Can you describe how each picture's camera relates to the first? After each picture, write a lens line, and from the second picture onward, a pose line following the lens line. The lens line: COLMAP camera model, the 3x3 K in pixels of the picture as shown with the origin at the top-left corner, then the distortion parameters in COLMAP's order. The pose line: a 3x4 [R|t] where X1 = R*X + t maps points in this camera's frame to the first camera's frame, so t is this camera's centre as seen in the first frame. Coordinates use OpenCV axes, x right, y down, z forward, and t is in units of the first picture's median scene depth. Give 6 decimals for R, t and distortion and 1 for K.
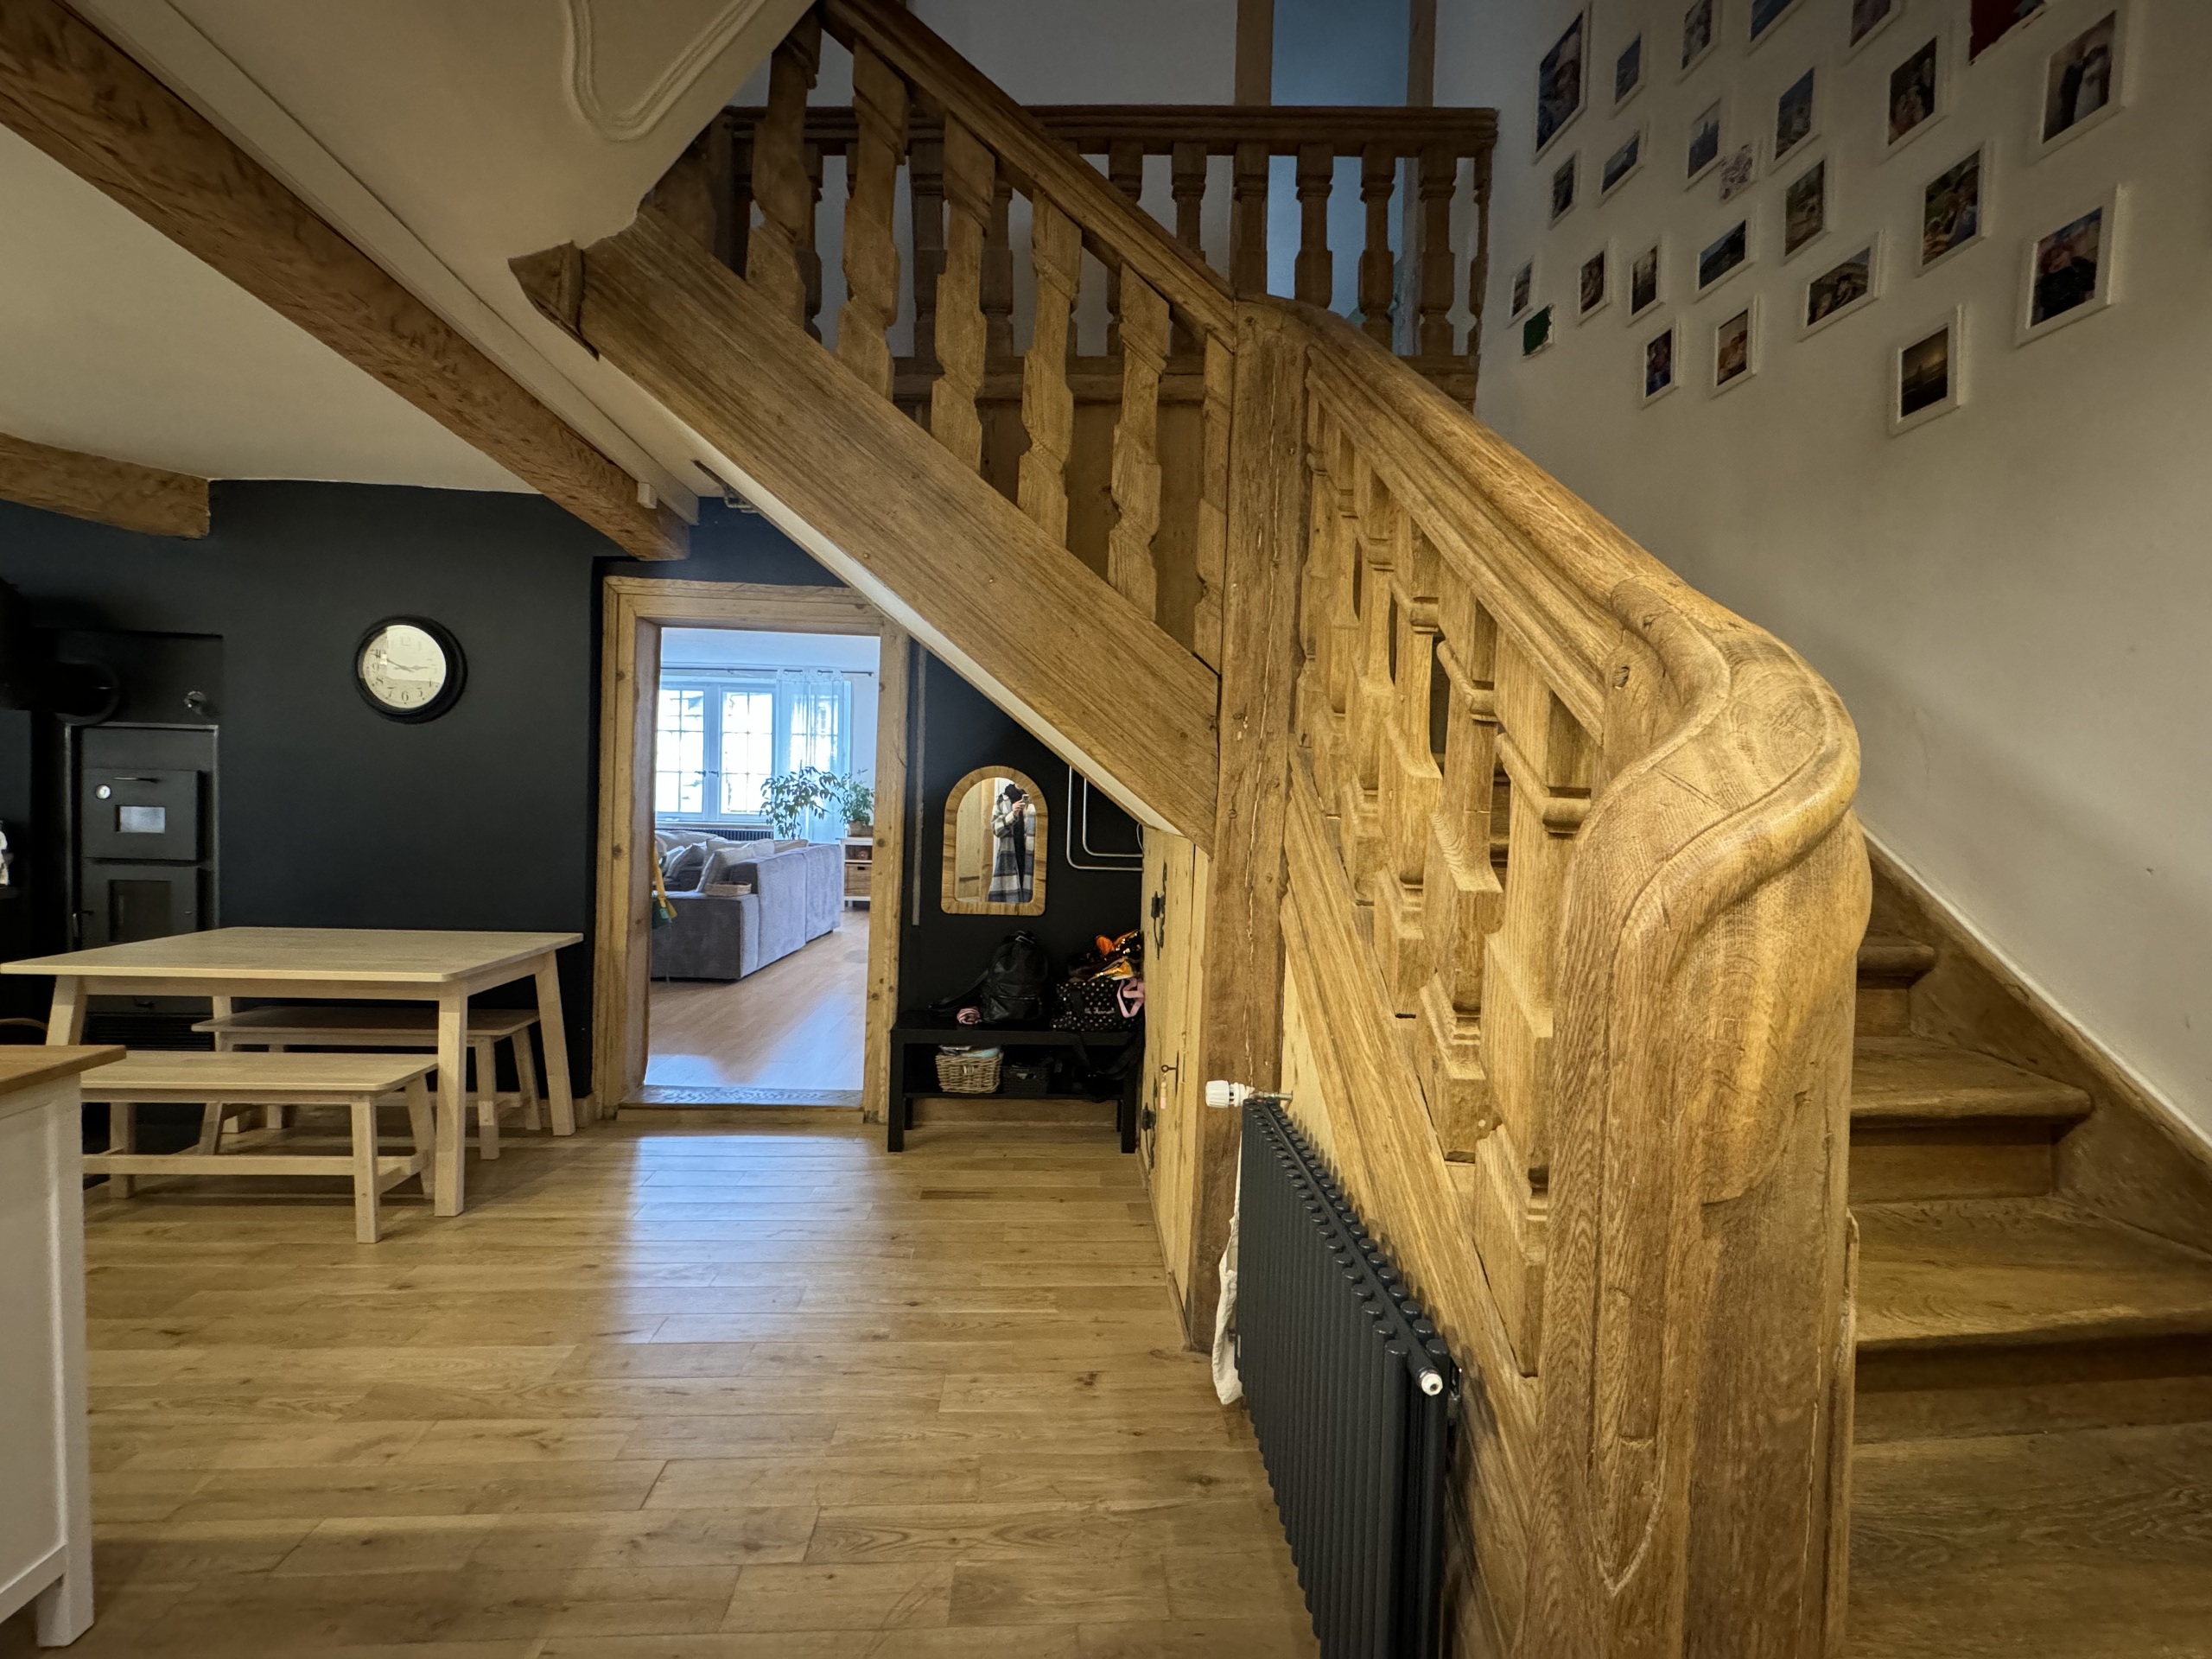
lens RADIAL K [[875.9, 0, 1103.8], [0, 875.9, 826.2], [0, 0, 1]] dist [-0.002446, 0.000642]
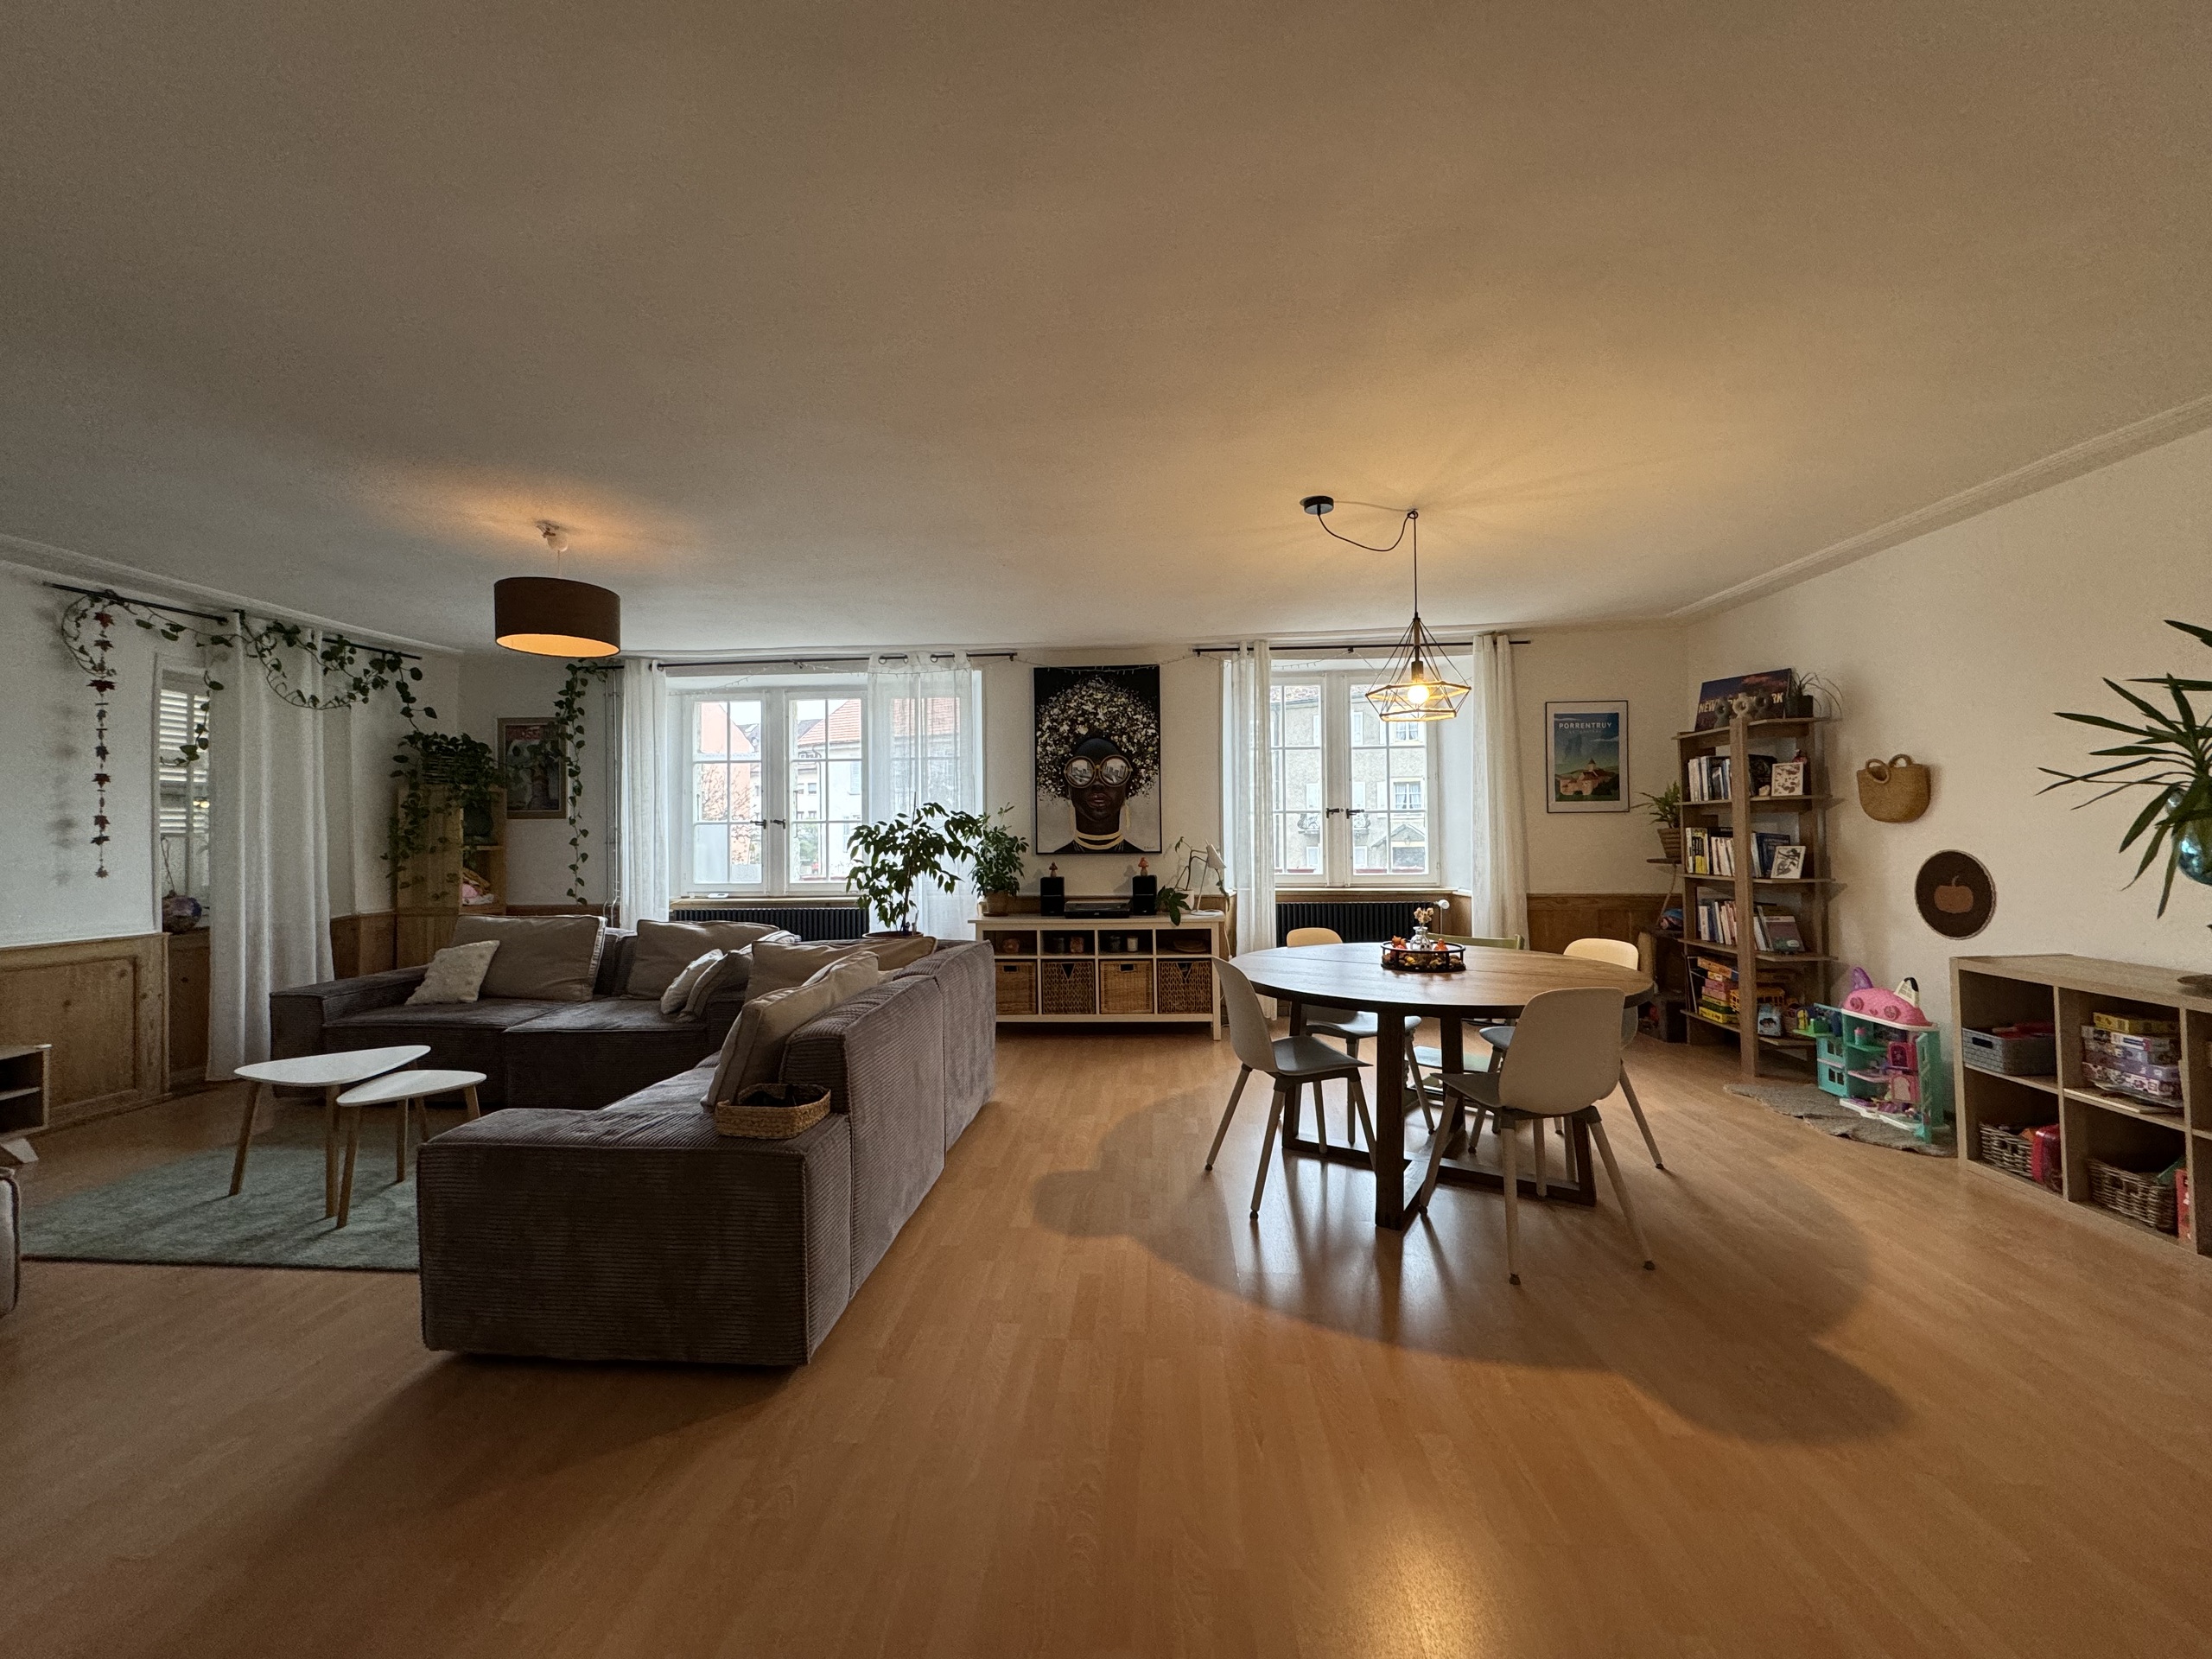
lens RADIAL K [[875.9, 0, 1101.5], [0, 875.9, 823.4], [0, 0, 1]] dist [-0.002446, 0.000642]
pose [[0.995229, -0.039467, -0.089233, -0.171608], [0.034768, 0.997956, -0.053619, -0.020052], [0.091167, 0.050261, 0.994566, 0.435851]]
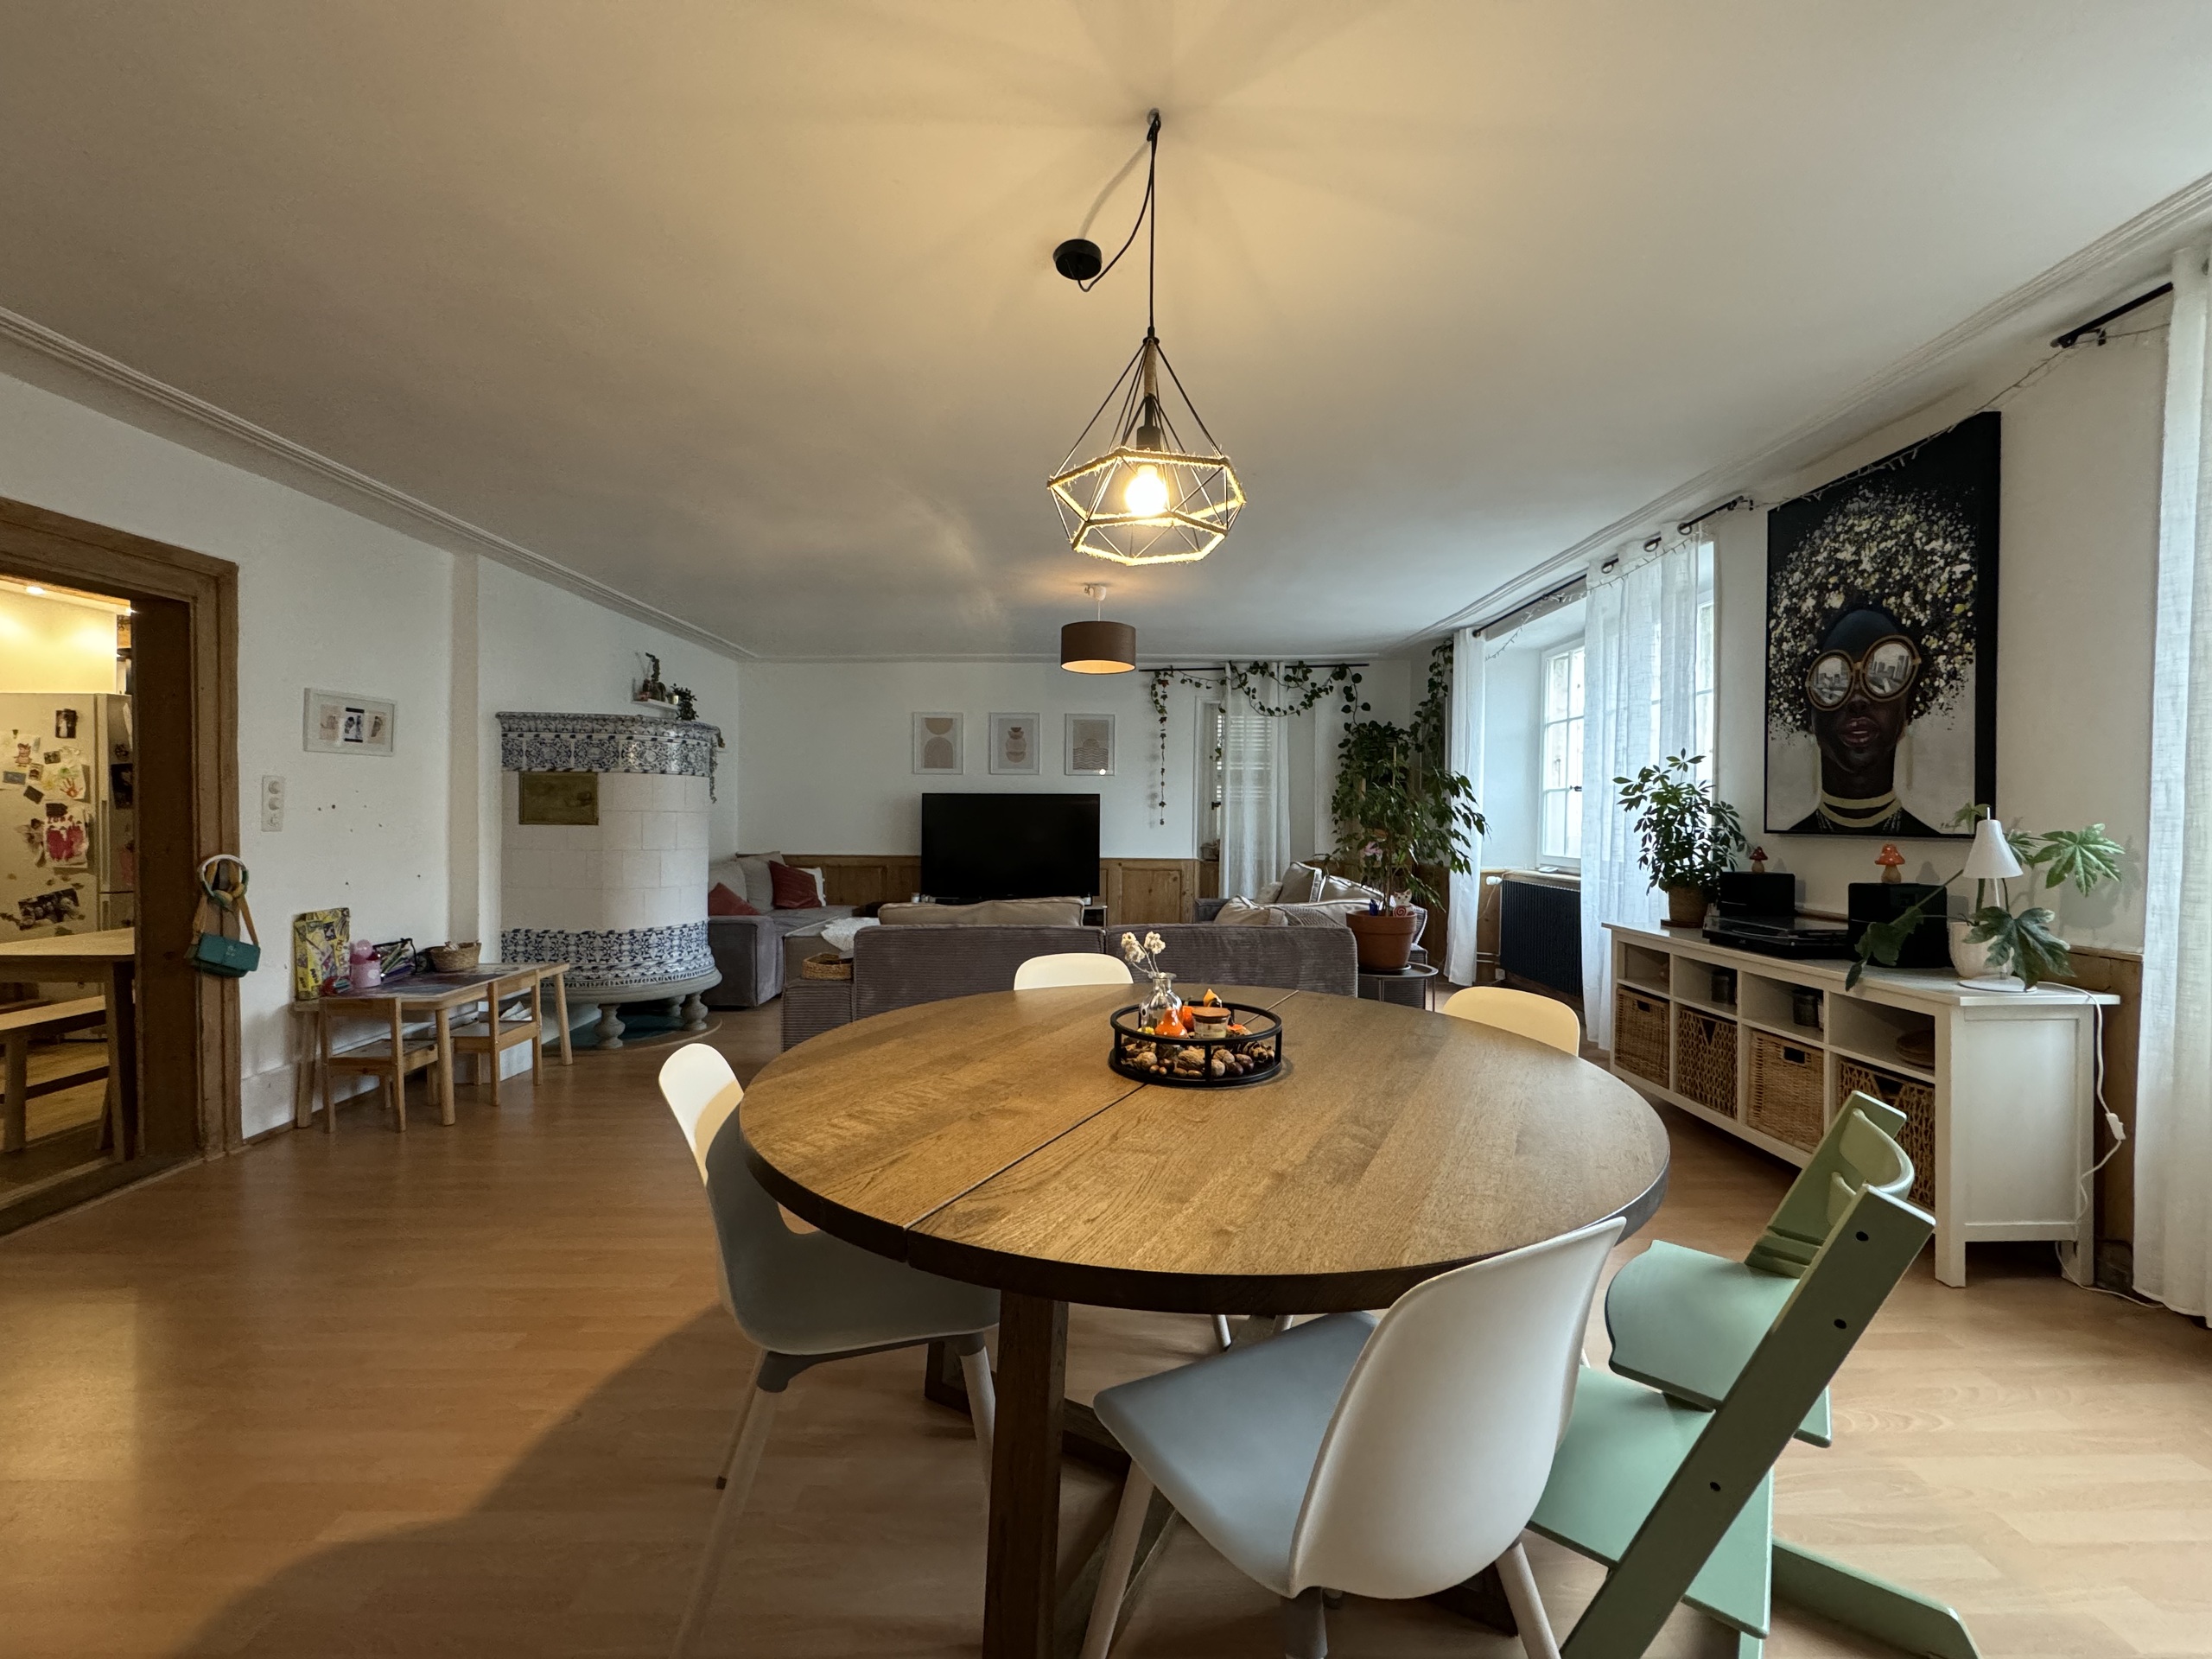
lens RADIAL K [[875.9, 0, 1118.0], [0, 875.9, 831.0], [0, 0, 1]] dist [-0.002446, 0.000642]
pose [[-0.008287, -0.010088, -0.999915, 0.131954], [-0.044766, 0.998950, -0.009707, -0.018156], [0.998963, 0.044682, -0.008730, 0.841833]]
